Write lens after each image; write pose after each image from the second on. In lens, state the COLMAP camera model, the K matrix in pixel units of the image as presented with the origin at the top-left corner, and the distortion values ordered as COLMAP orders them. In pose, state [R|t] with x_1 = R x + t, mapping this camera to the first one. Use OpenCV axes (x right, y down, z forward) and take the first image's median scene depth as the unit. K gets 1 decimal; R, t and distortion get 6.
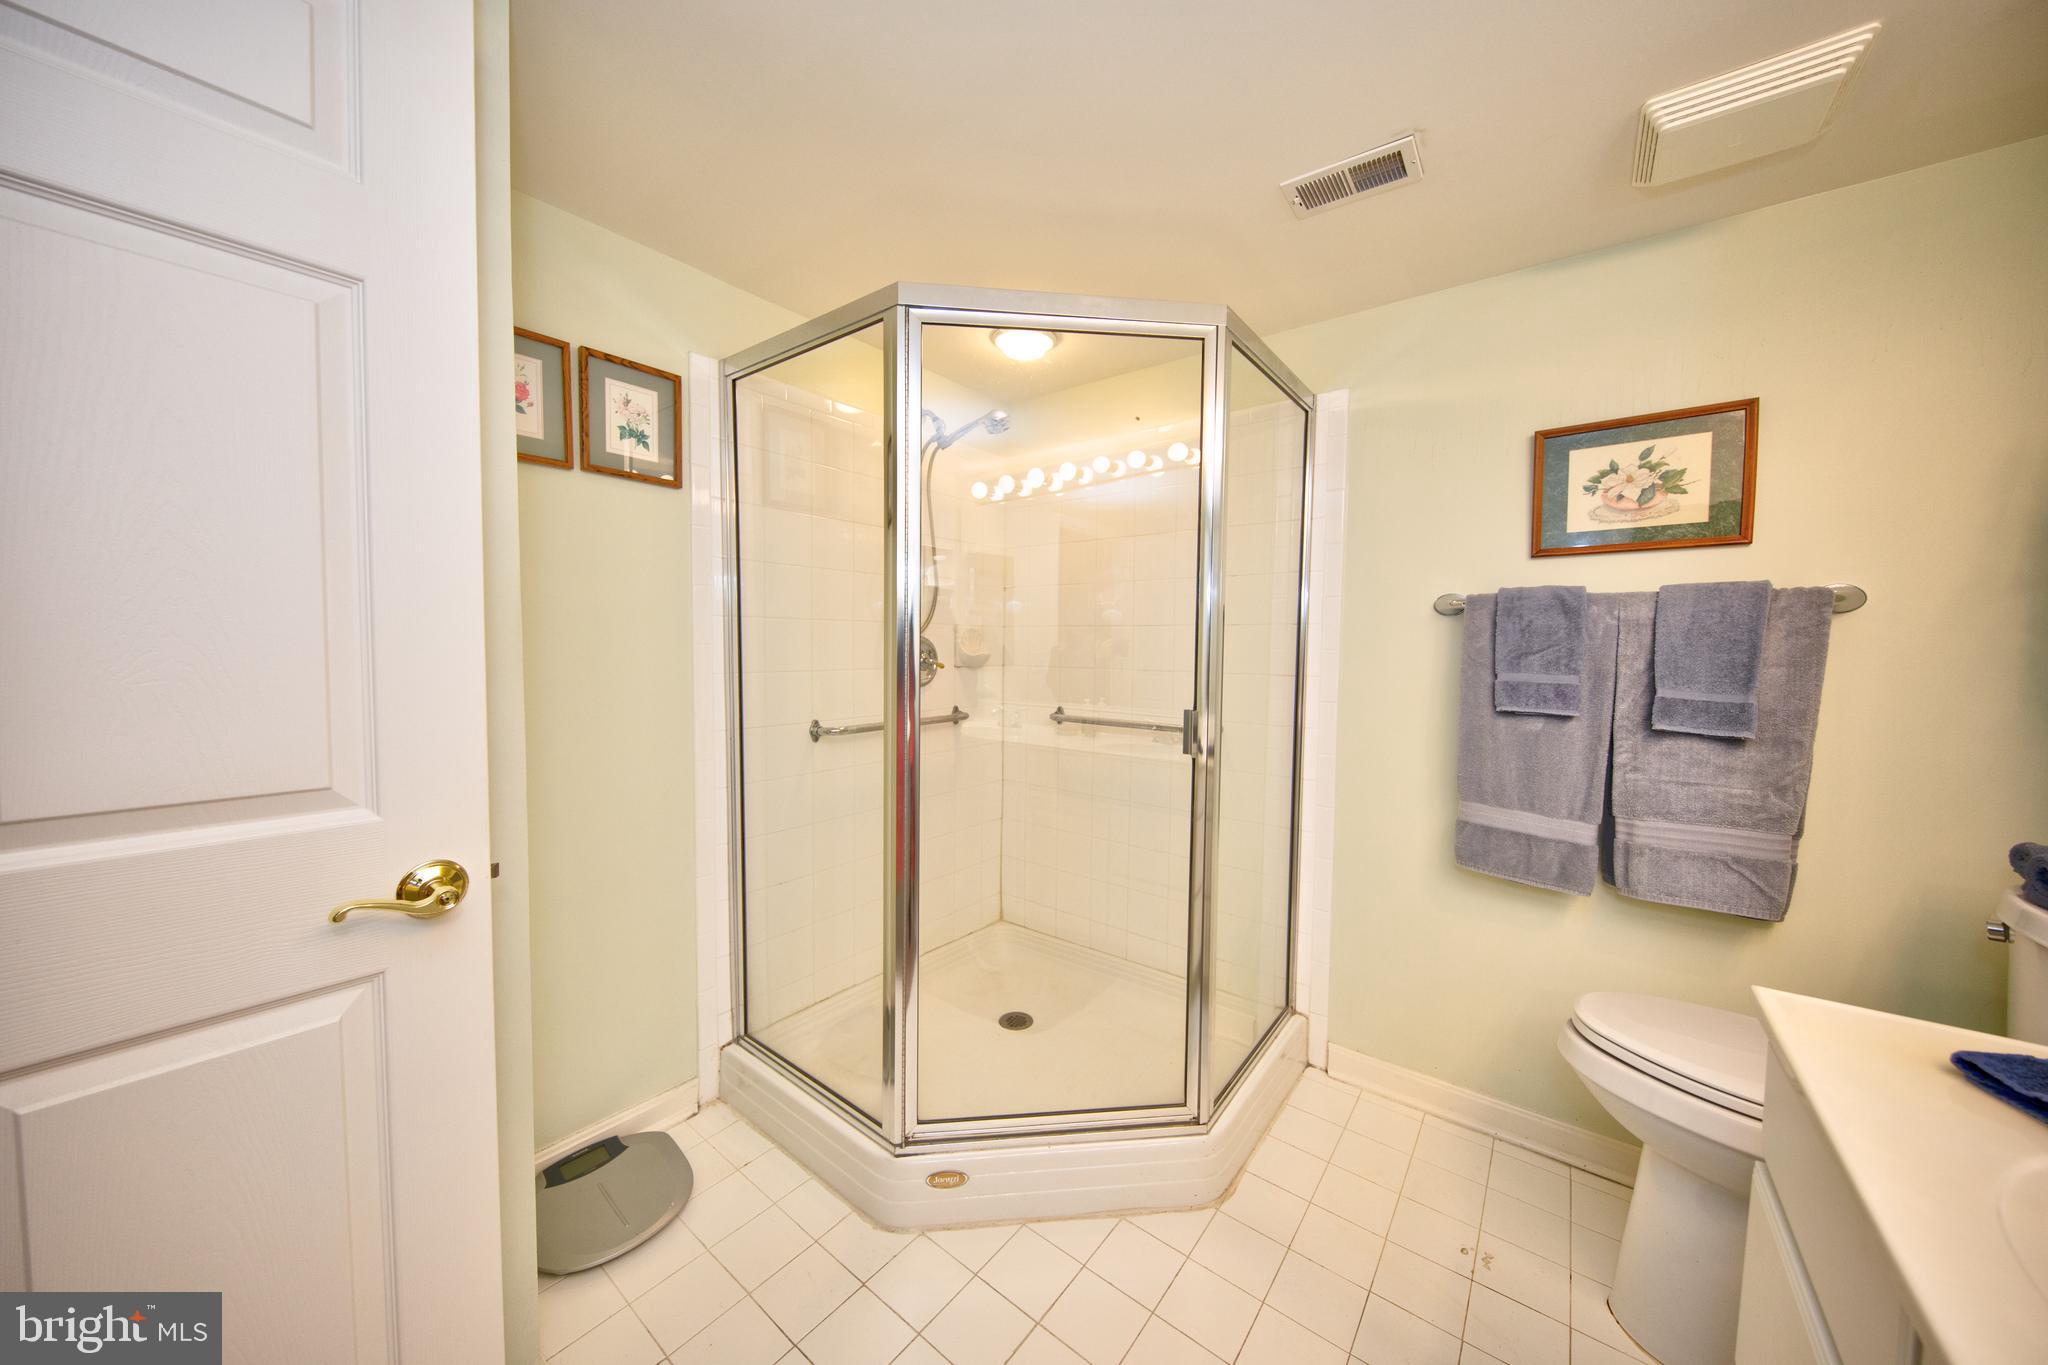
lens RADIAL K [[704.8, 0, 1016.2], [0, 704.8, 682.6], [0, 0, 1]] dist [-0.001561, -0.000455]
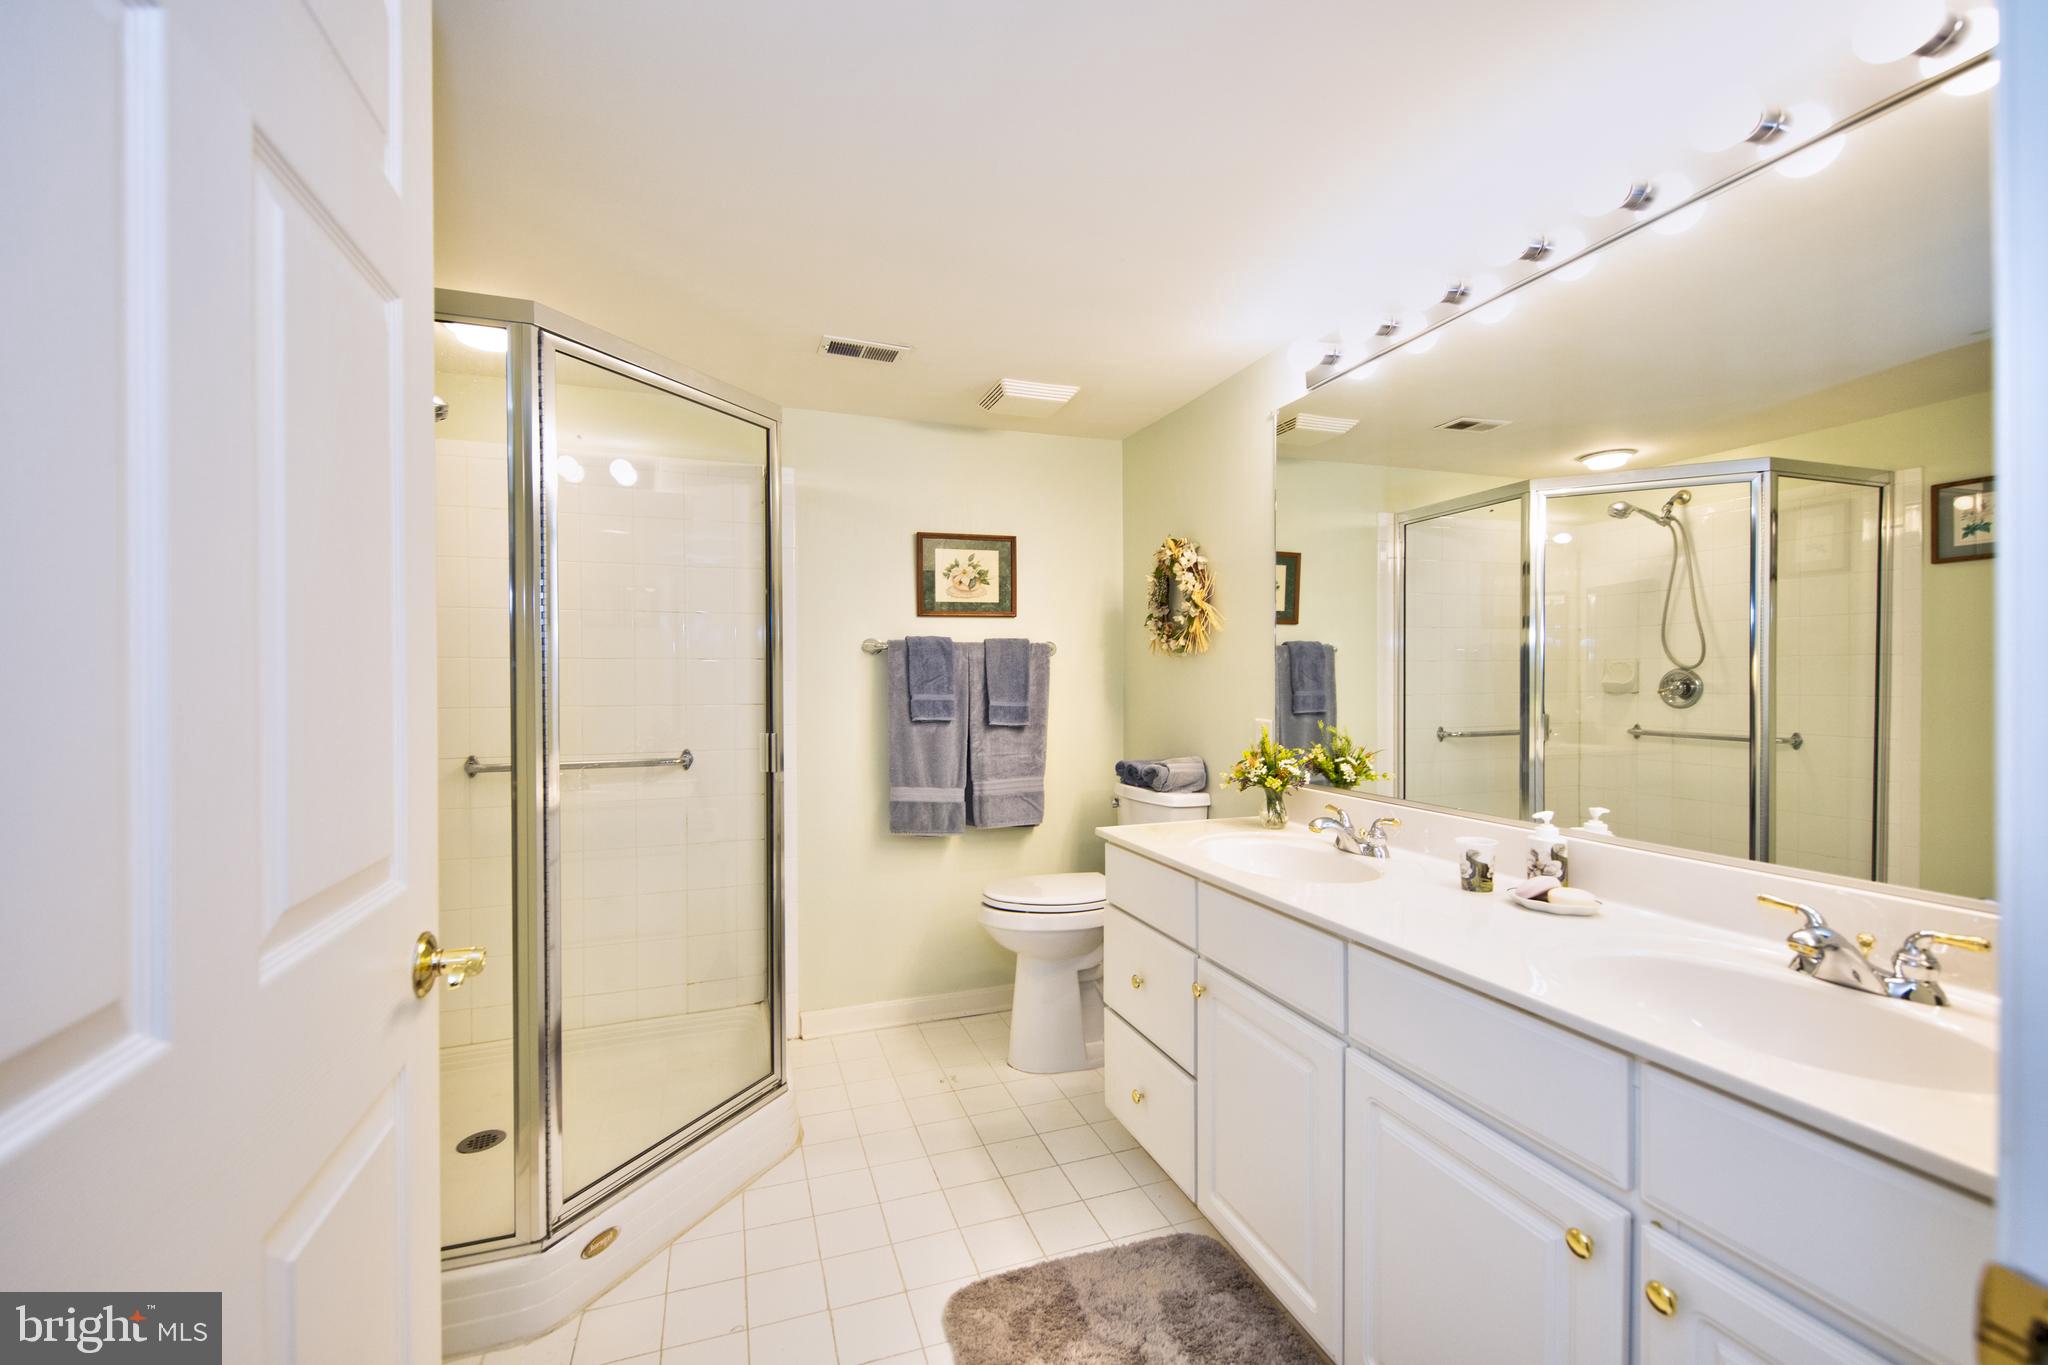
lens RADIAL K [[841.0, 0, 1027.0], [0, 841.0, 682.5], [0, 0, 1]] dist [-0.025717, -0.000439]
pose [[0.516571, -0.019408, 0.856025, -0.721451], [0.056669, 0.998326, -0.011563, -0.005396], [-0.854367, 0.054483, 0.516806, -0.107673]]
